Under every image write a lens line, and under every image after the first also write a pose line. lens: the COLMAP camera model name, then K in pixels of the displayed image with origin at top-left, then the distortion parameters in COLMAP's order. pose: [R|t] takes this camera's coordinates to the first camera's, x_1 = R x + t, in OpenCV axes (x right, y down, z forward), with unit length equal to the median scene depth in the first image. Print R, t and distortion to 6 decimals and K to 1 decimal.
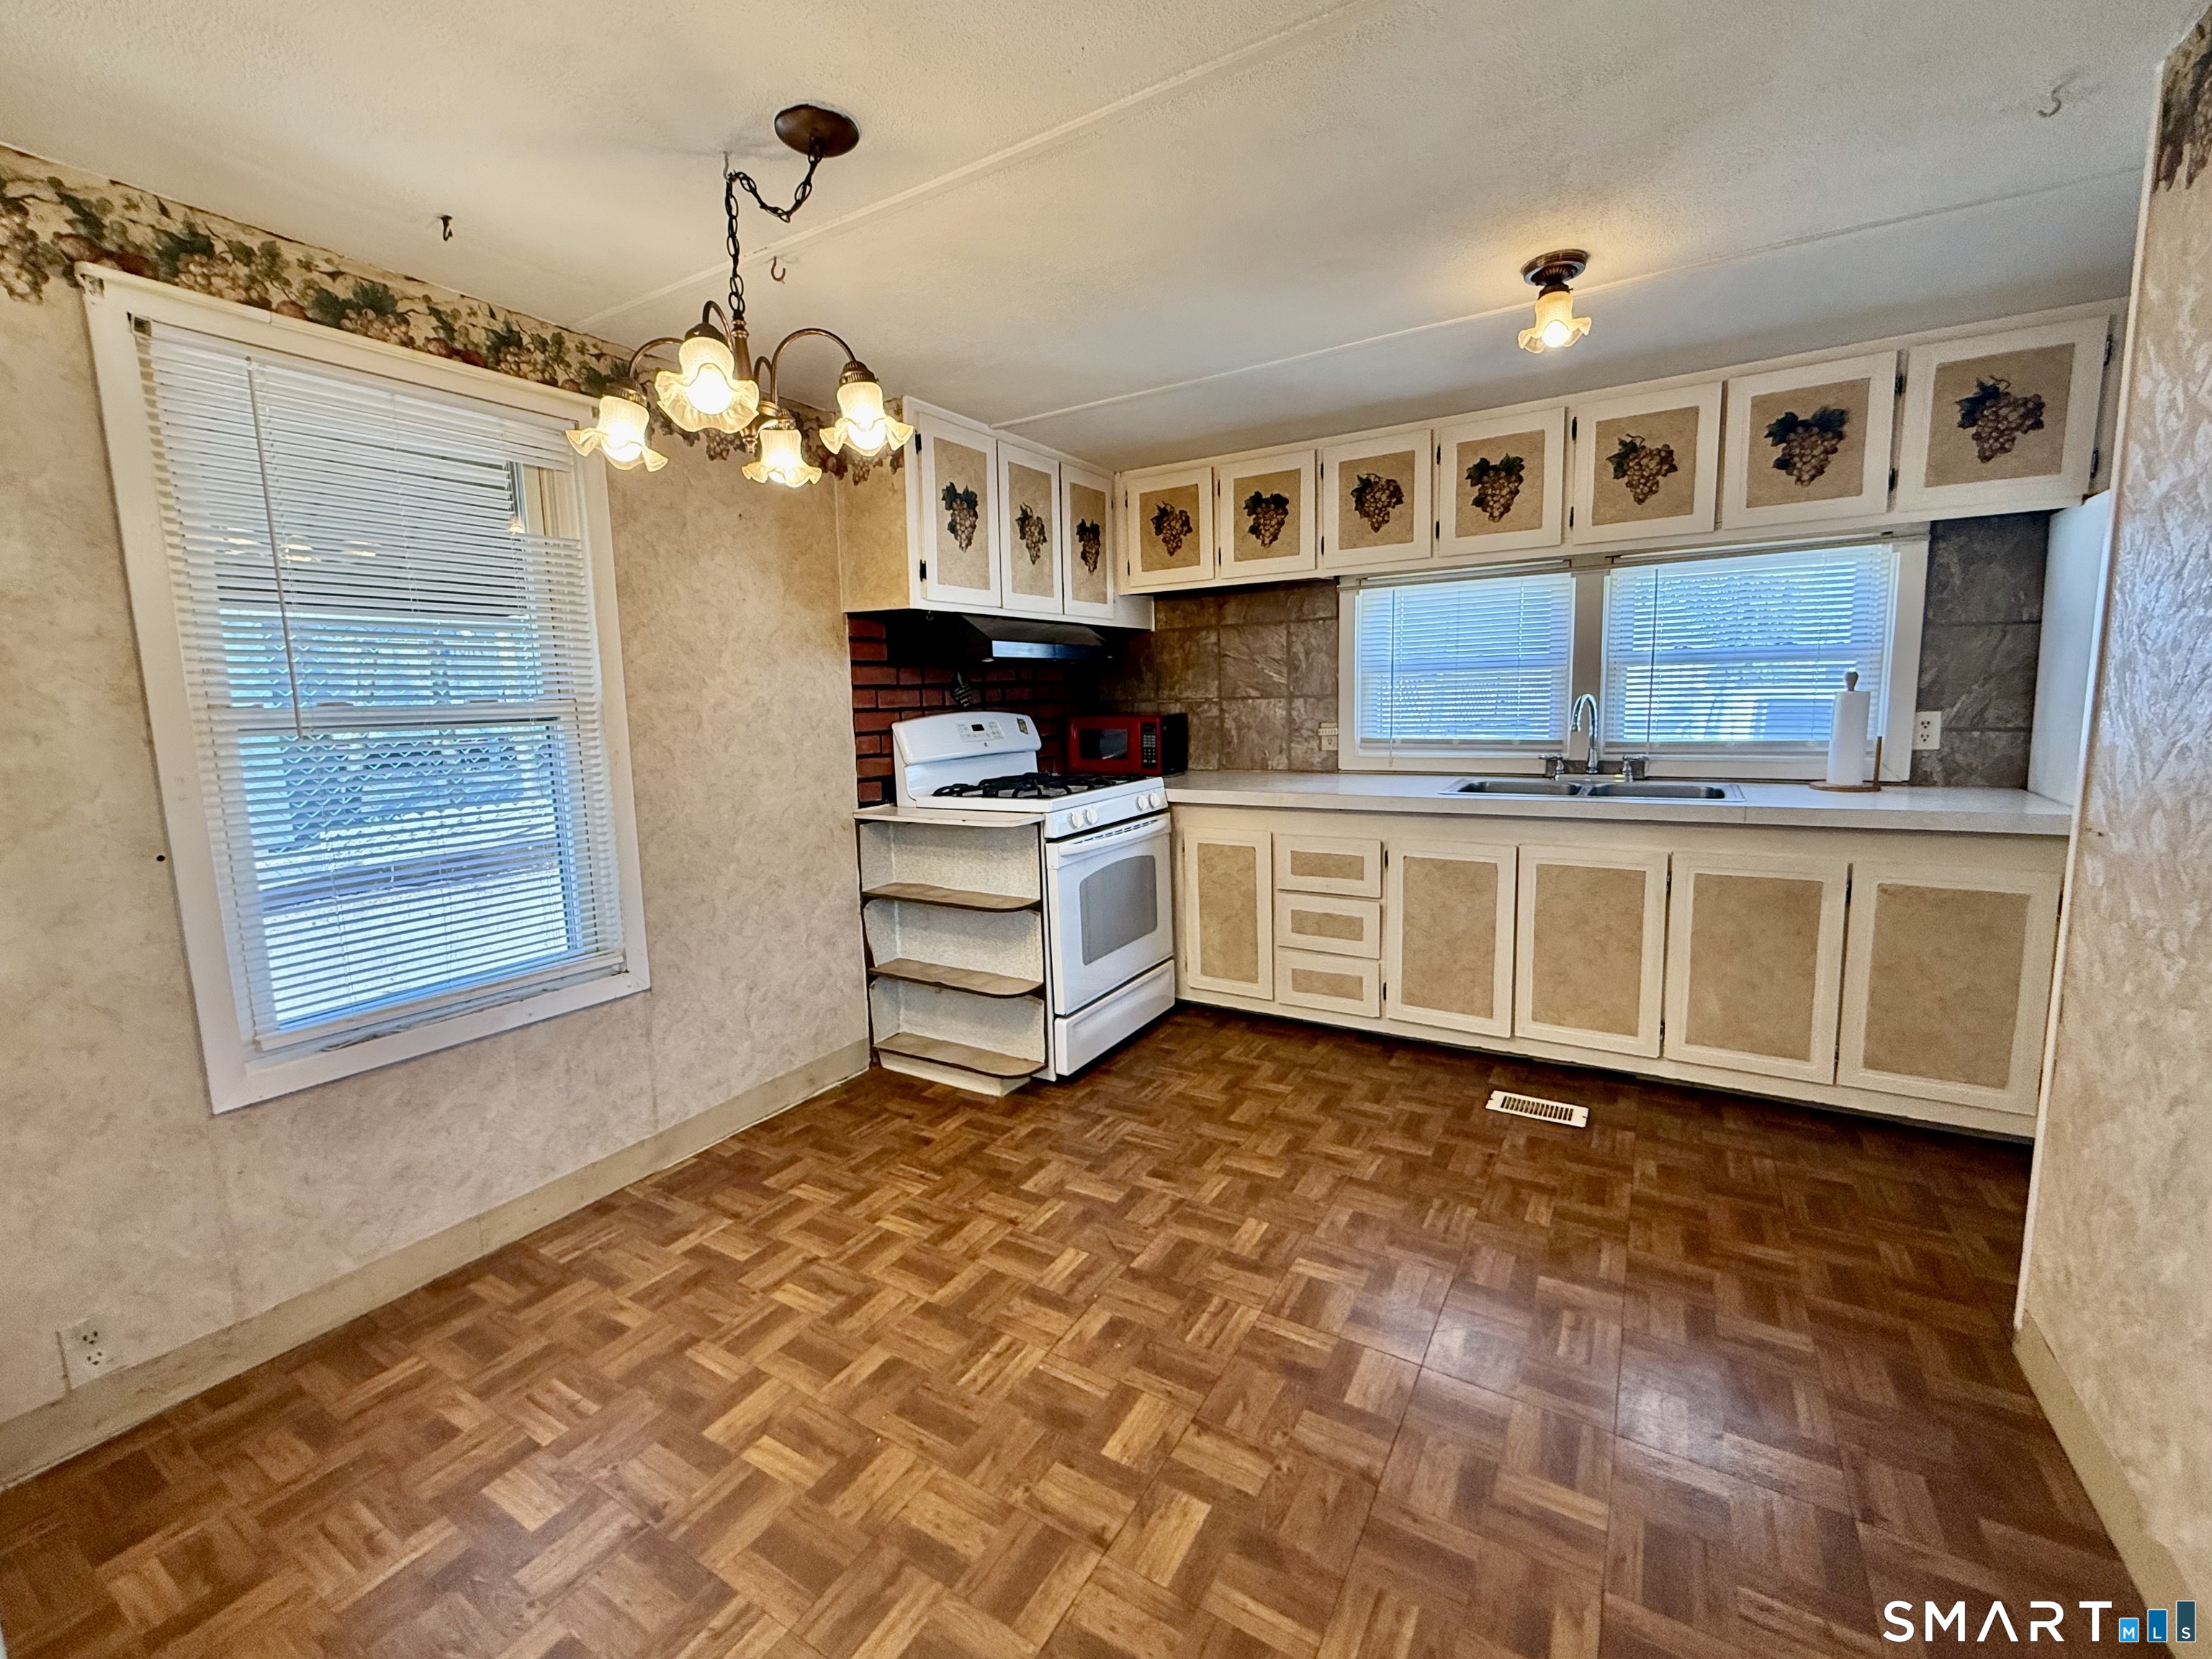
lens RADIAL K [[925.0, 0, 1098.6], [0, 925.0, 808.6], [0, 0, 1]] dist [-0.000172, 0.000269]
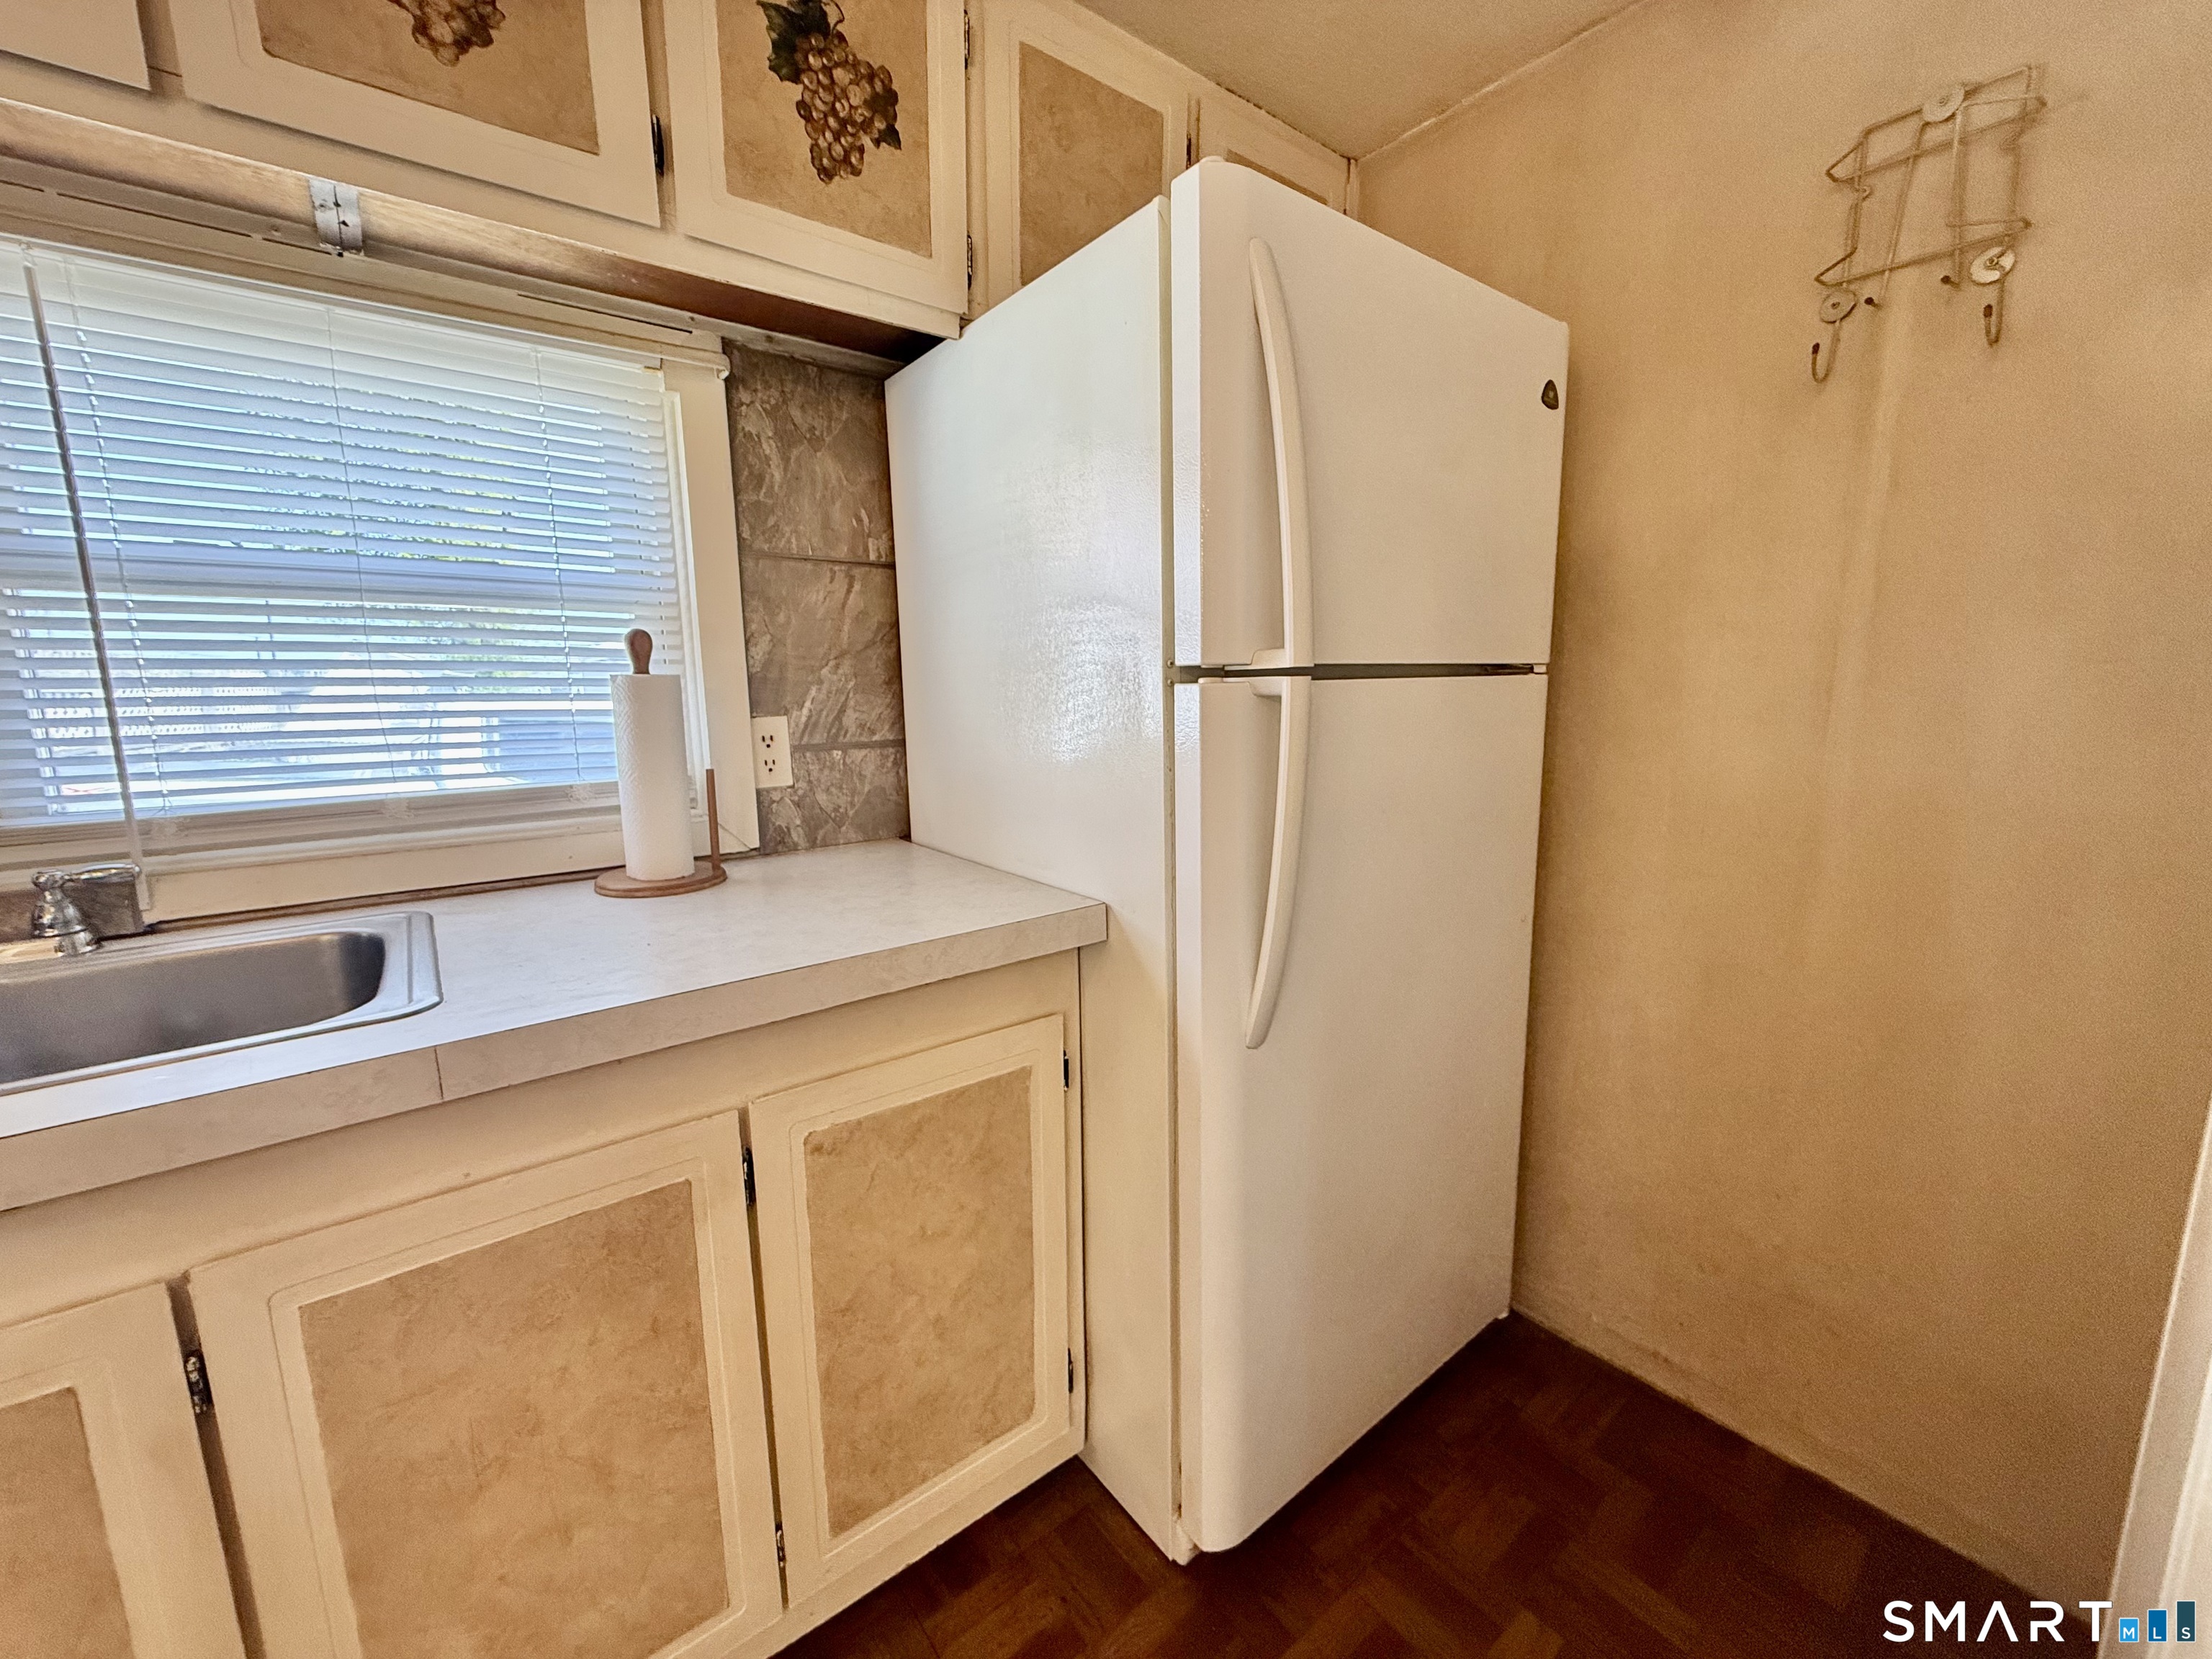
lens RADIAL K [[884.2, 0, 1104.8], [0, 884.2, 827.8], [0, 0, 1]] dist [0.000535, -0.000708]
pose [[0.346354, -0.128064, 0.929322, 0.463837], [0.120430, 0.988511, 0.091337, -0.062627], [-0.930342, 0.080283, 0.357797, 0.619436]]
